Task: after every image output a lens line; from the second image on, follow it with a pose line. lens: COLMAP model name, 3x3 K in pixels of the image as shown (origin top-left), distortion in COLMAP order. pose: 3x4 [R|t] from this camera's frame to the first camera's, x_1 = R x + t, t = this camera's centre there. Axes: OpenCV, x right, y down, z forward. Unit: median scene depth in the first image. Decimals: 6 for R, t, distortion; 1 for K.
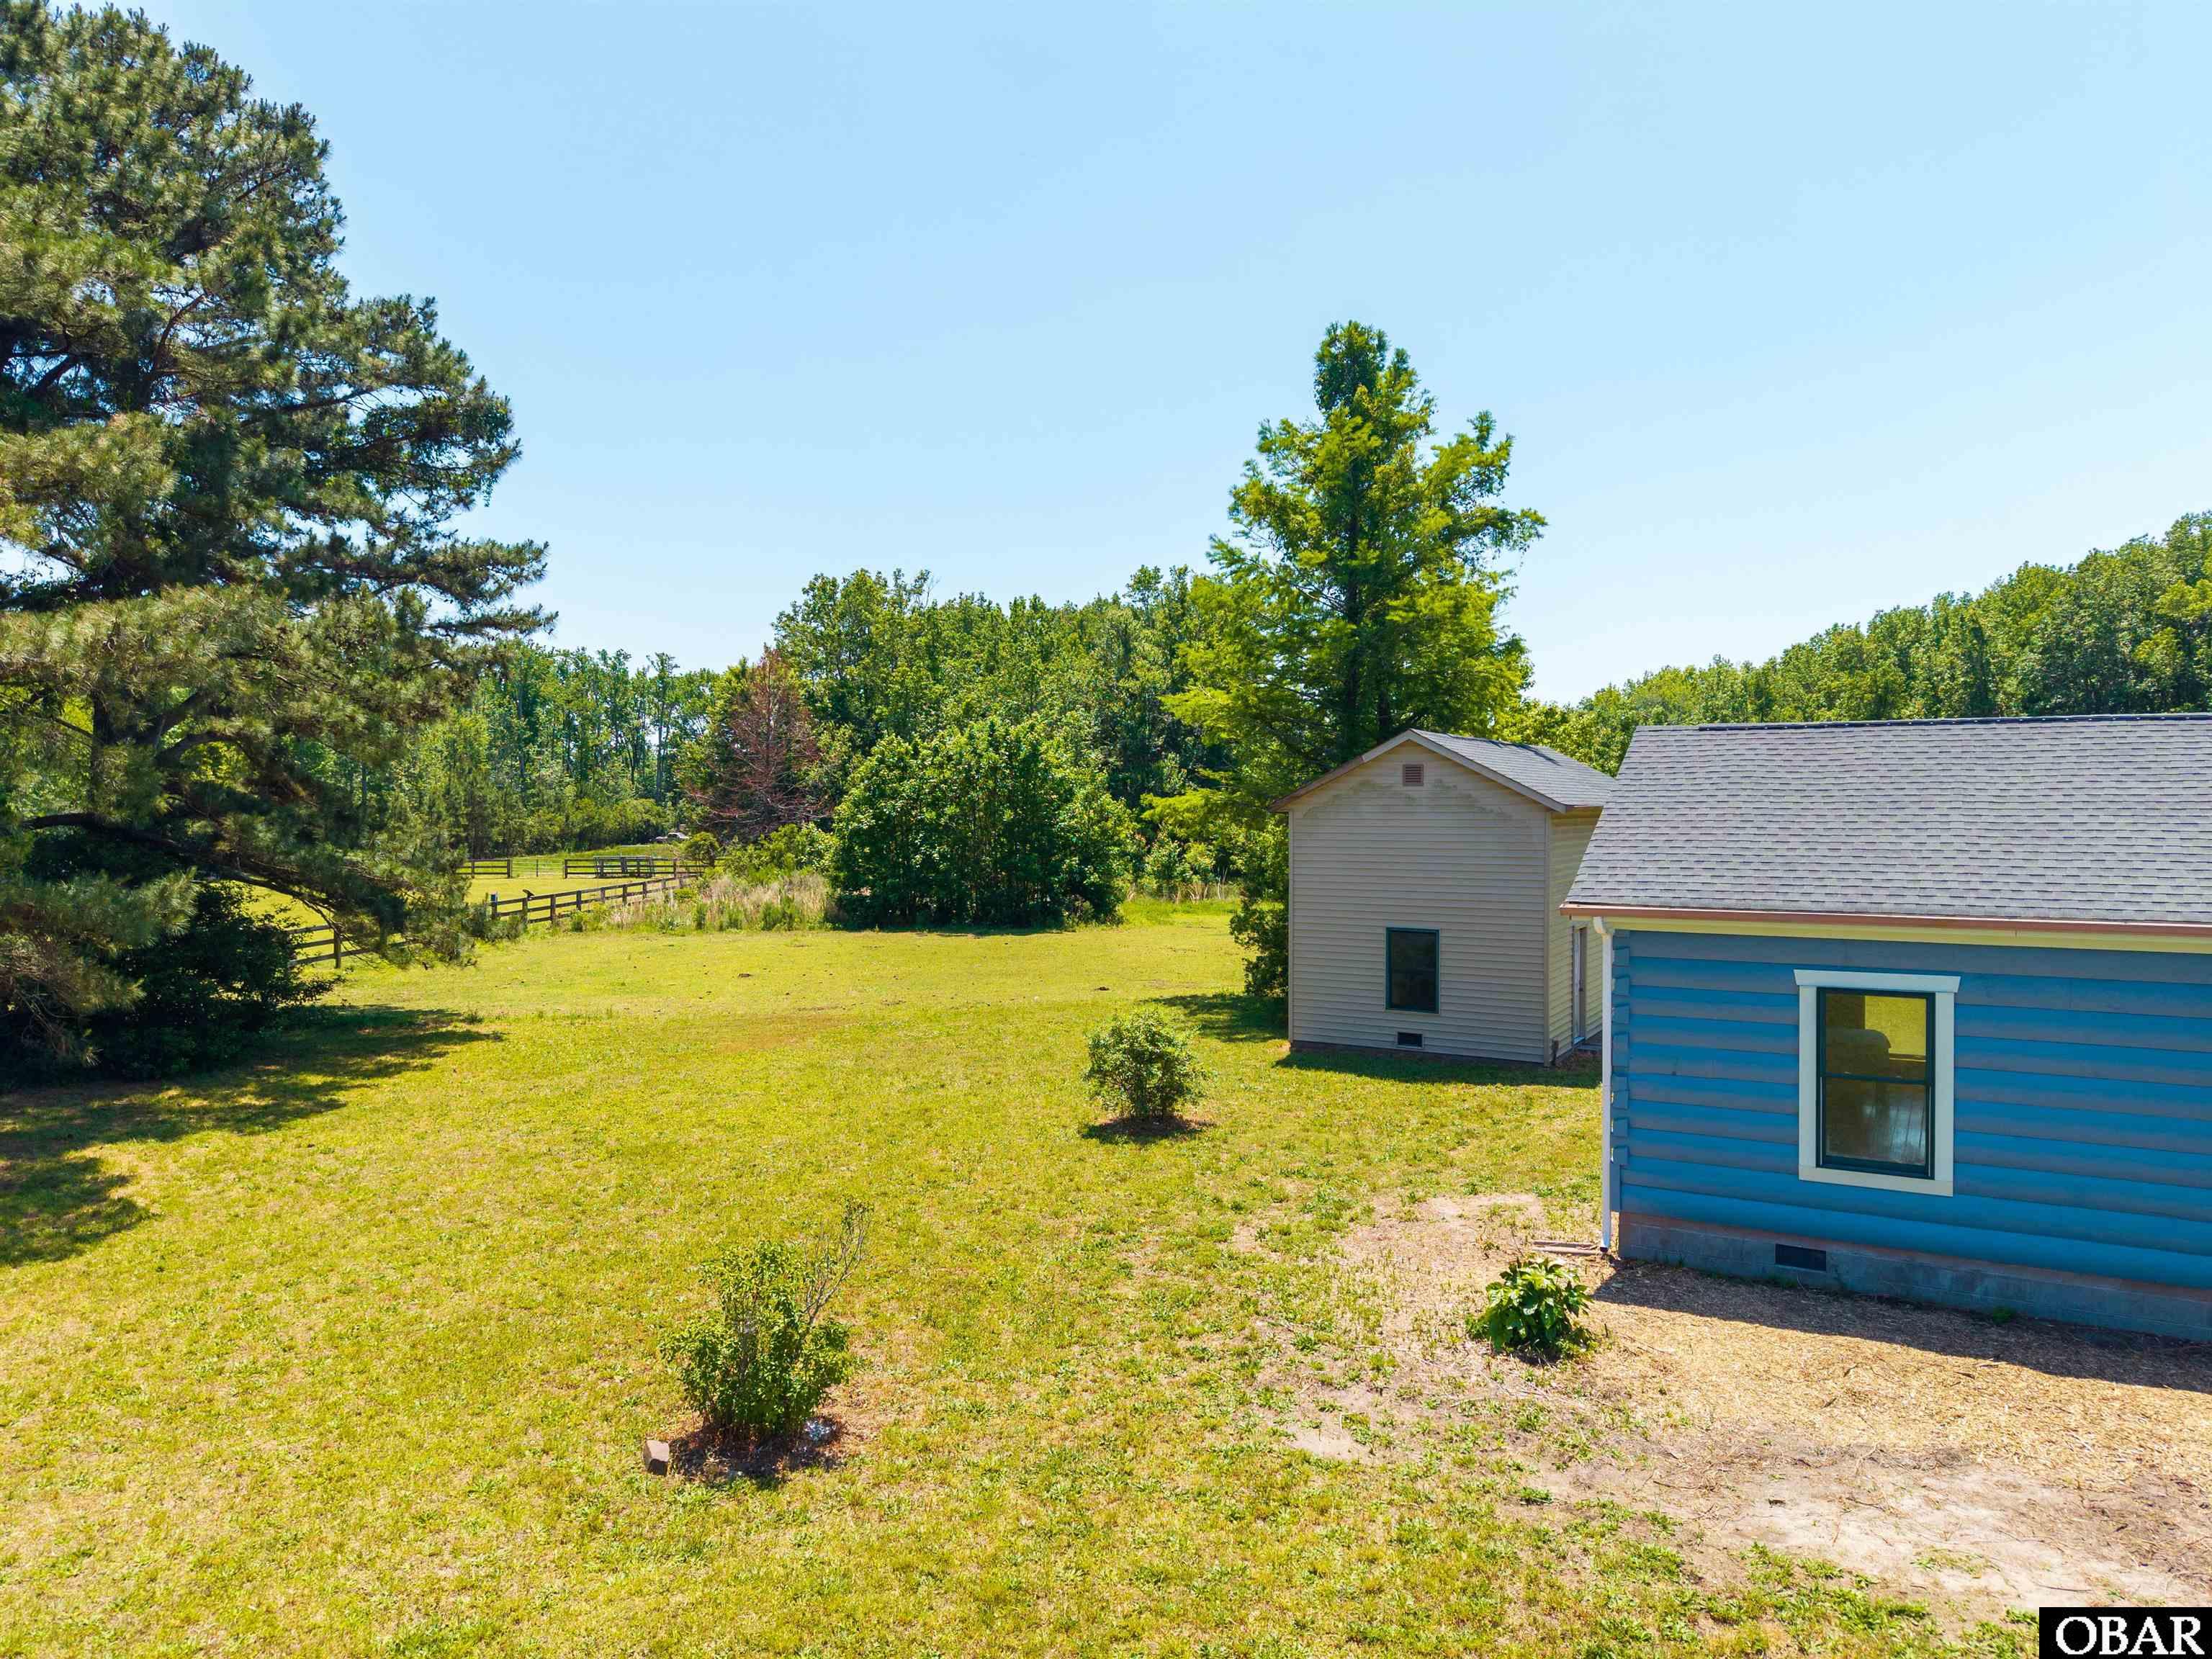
lens RADIAL K [[1475.7, 0, 1106.9], [0, 1475.7, 833.6], [0, 0, 1]] dist [0.054597, -0.060962]
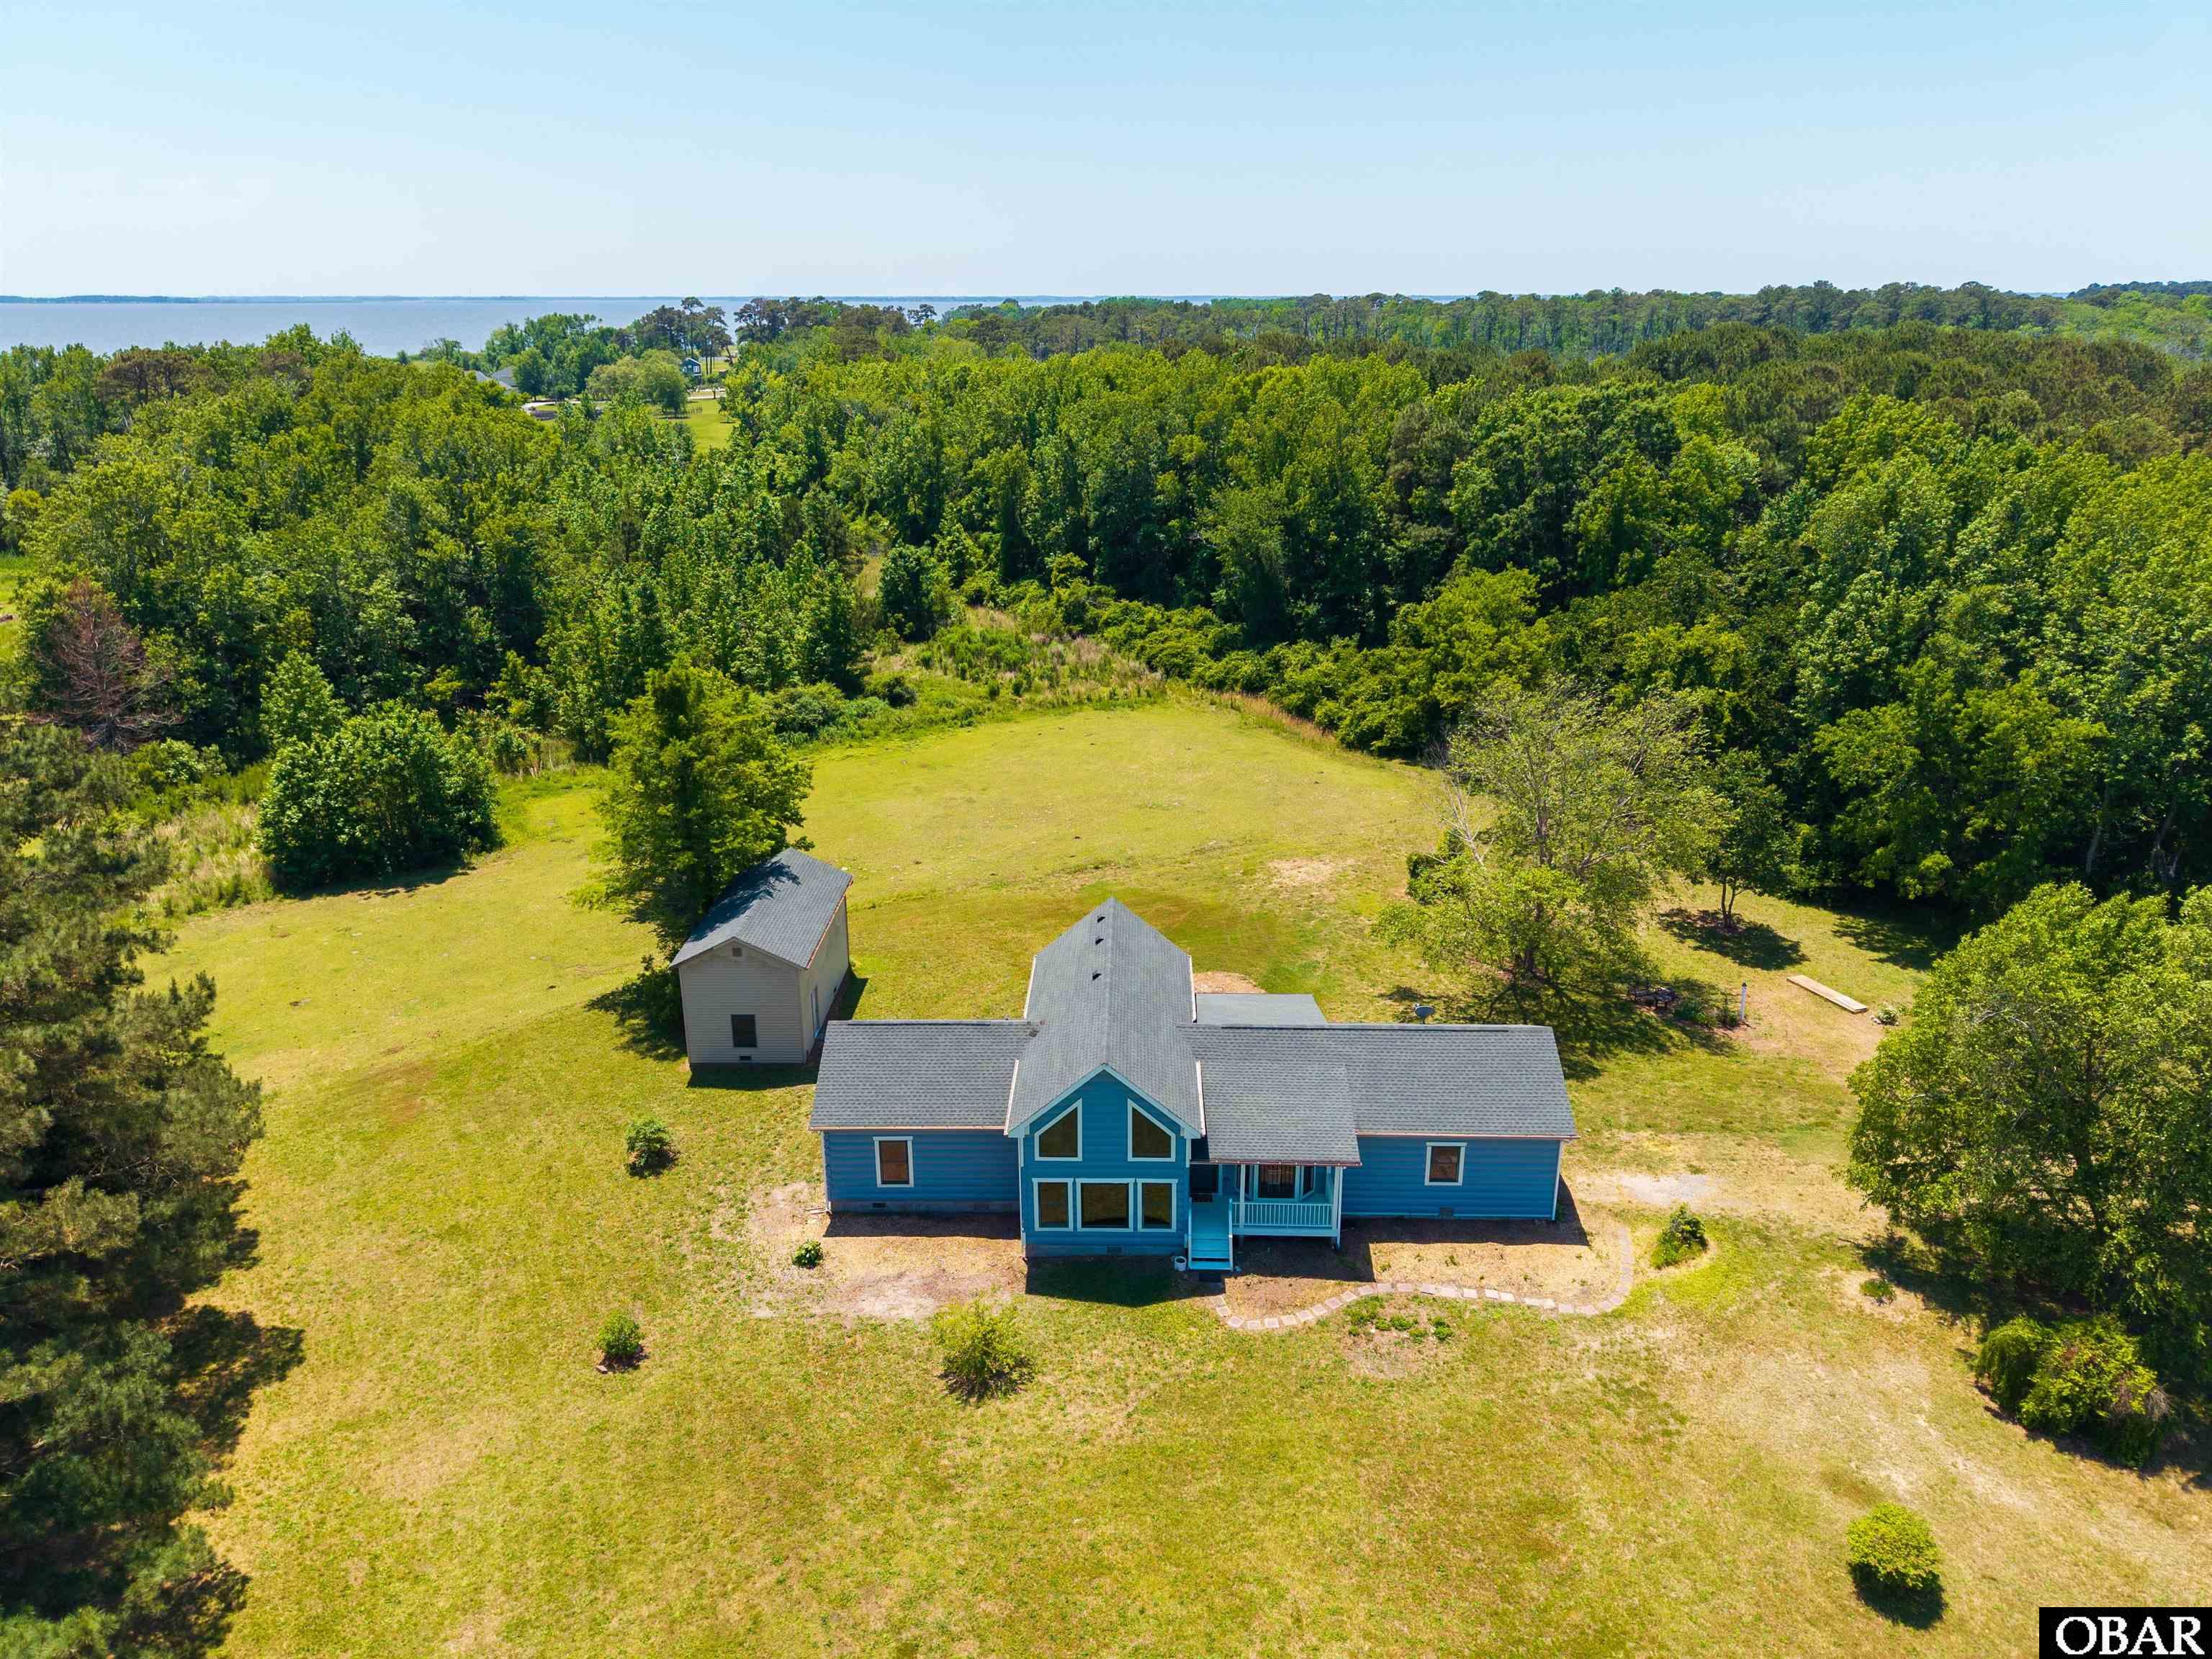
lens RADIAL K [[1475.7, 0, 1103.8], [0, 1475.7, 830.4], [0, 0, 1]] dist [0.054597, -0.060962]
pose [[0.877979, -0.166369, 0.448859, -0.277639], [0.014676, 0.946578, 0.322142, -0.923813], [-0.478474, -0.276246, 0.833517, -1.073868]]
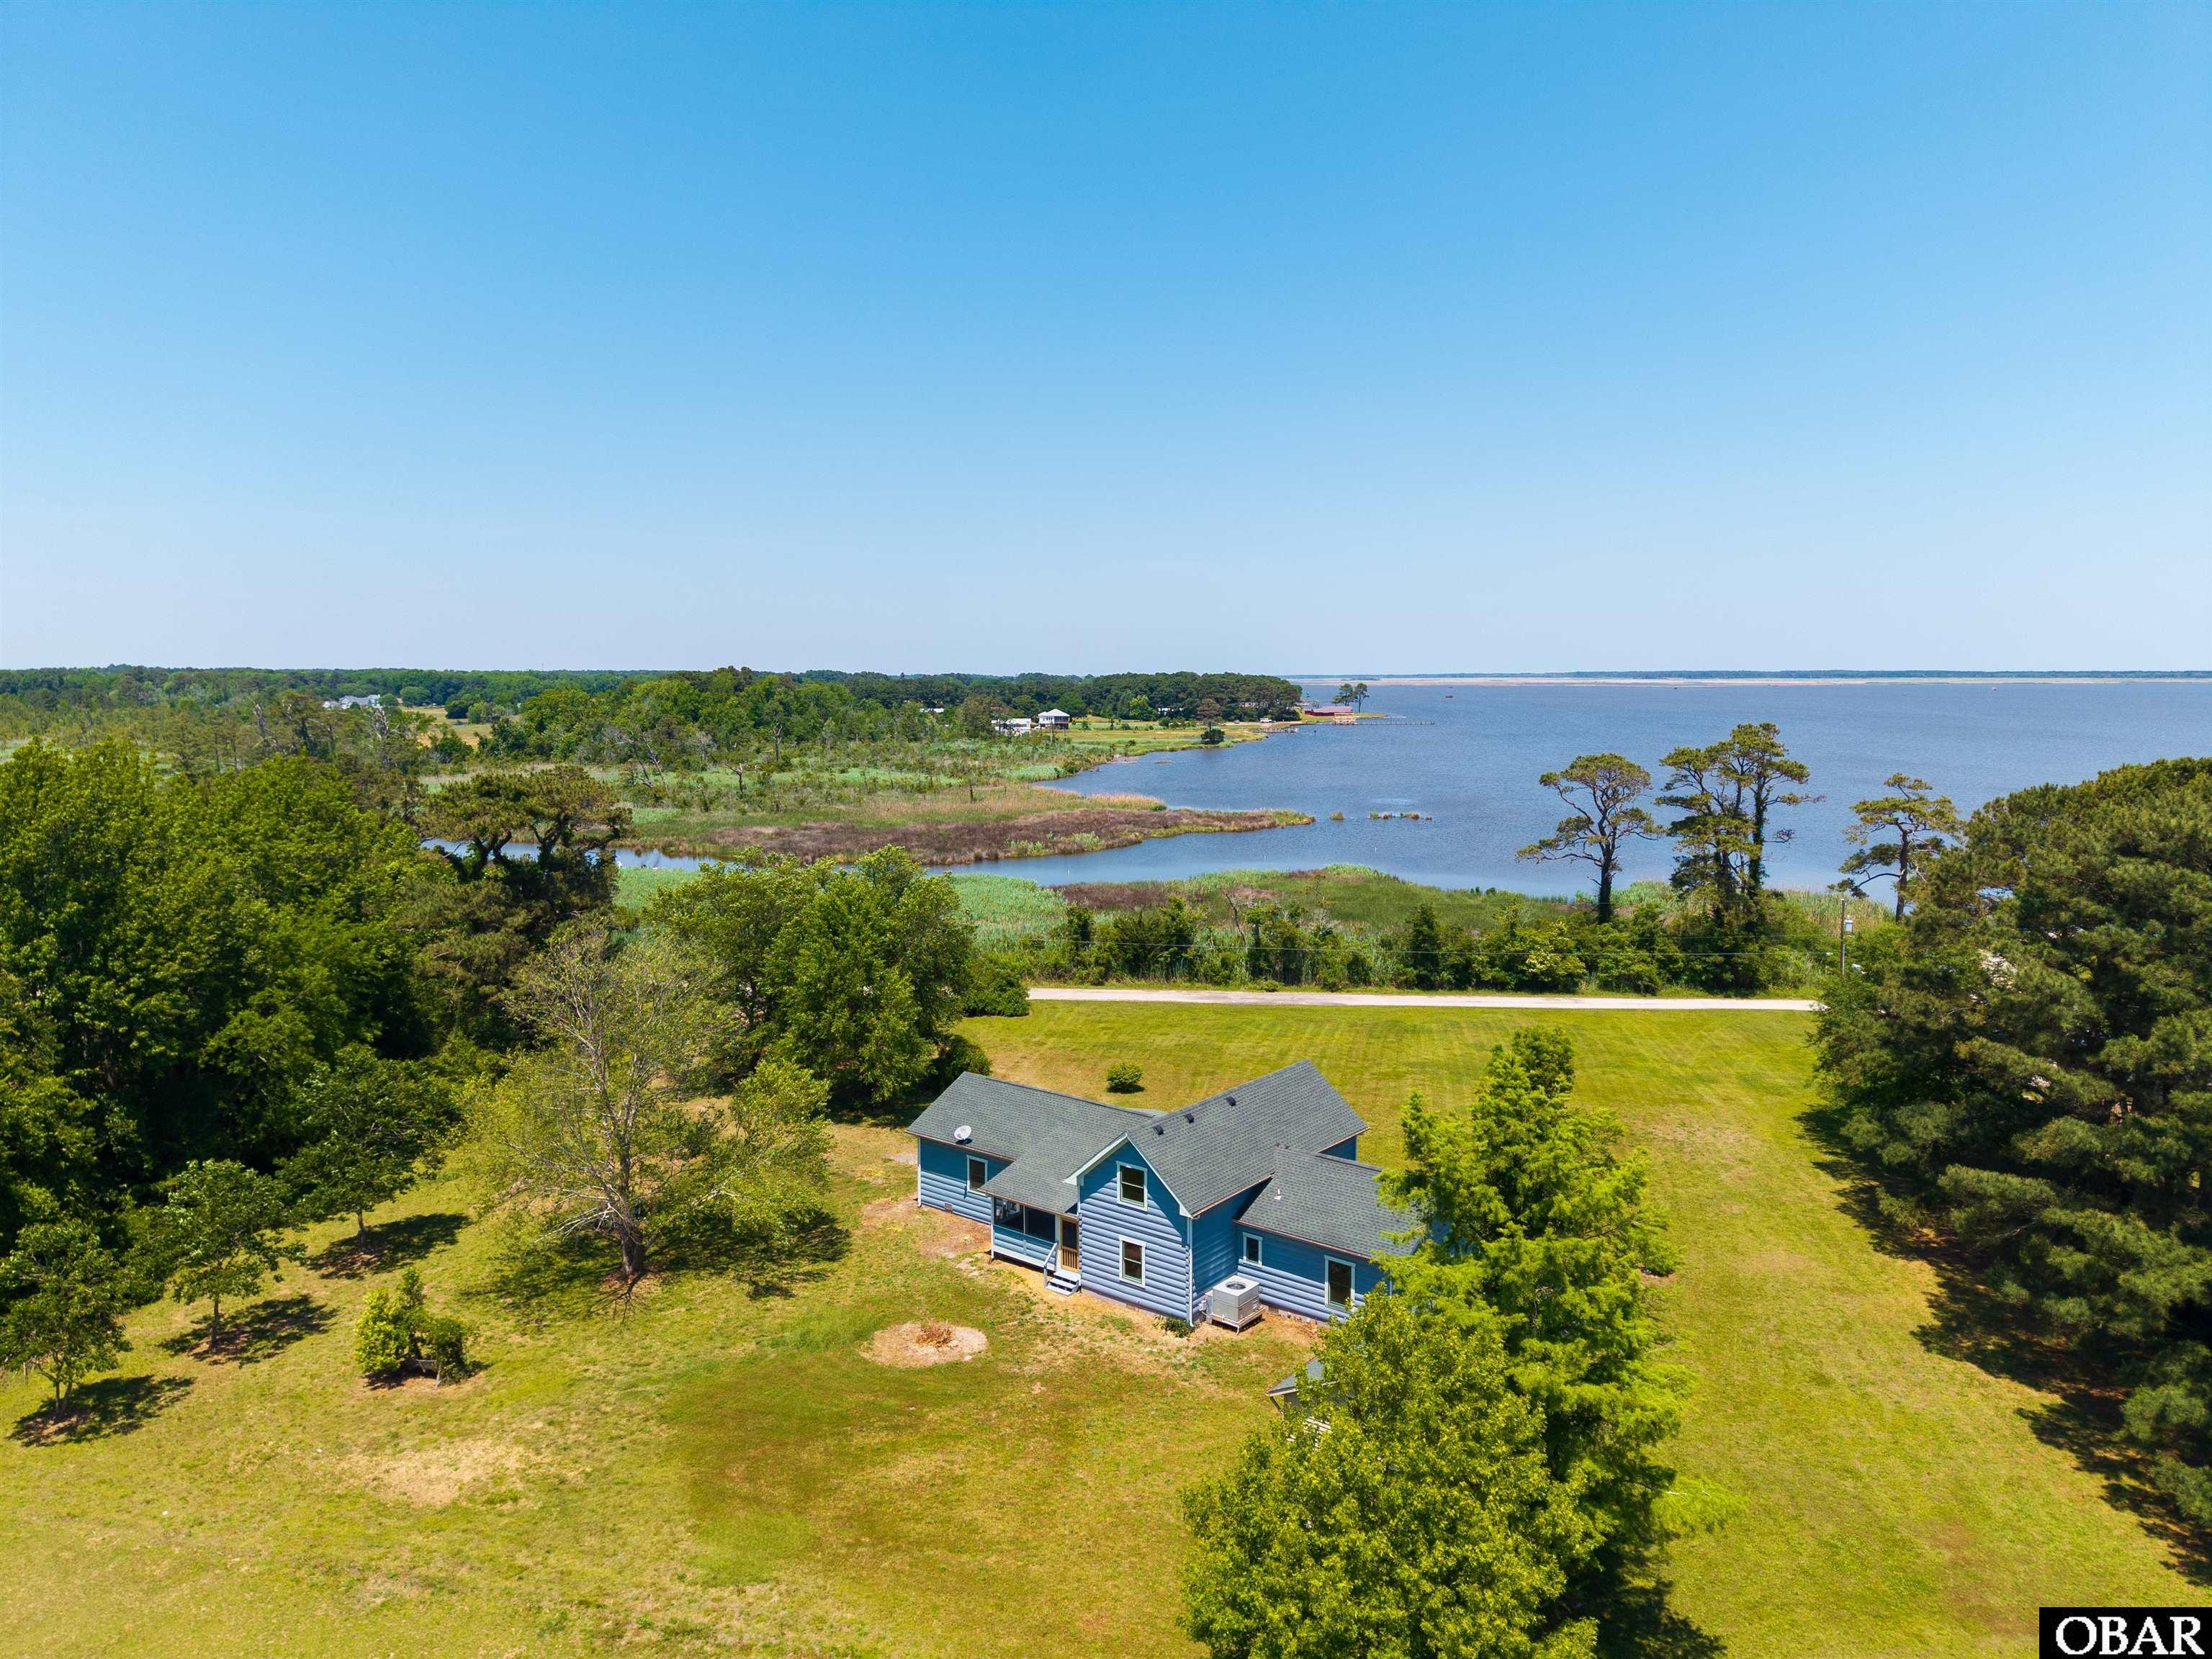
lens RADIAL K [[1475.7, 0, 1100.7], [0, 1475.7, 815.4], [0, 0, 1]] dist [0.054597, -0.060962]
pose [[-0.988034, -0.016527, 0.153348, 0.422278], [0.001636, 0.993063, 0.117569, -0.824481], [-0.154228, 0.116413, -0.981153, 2.782816]]
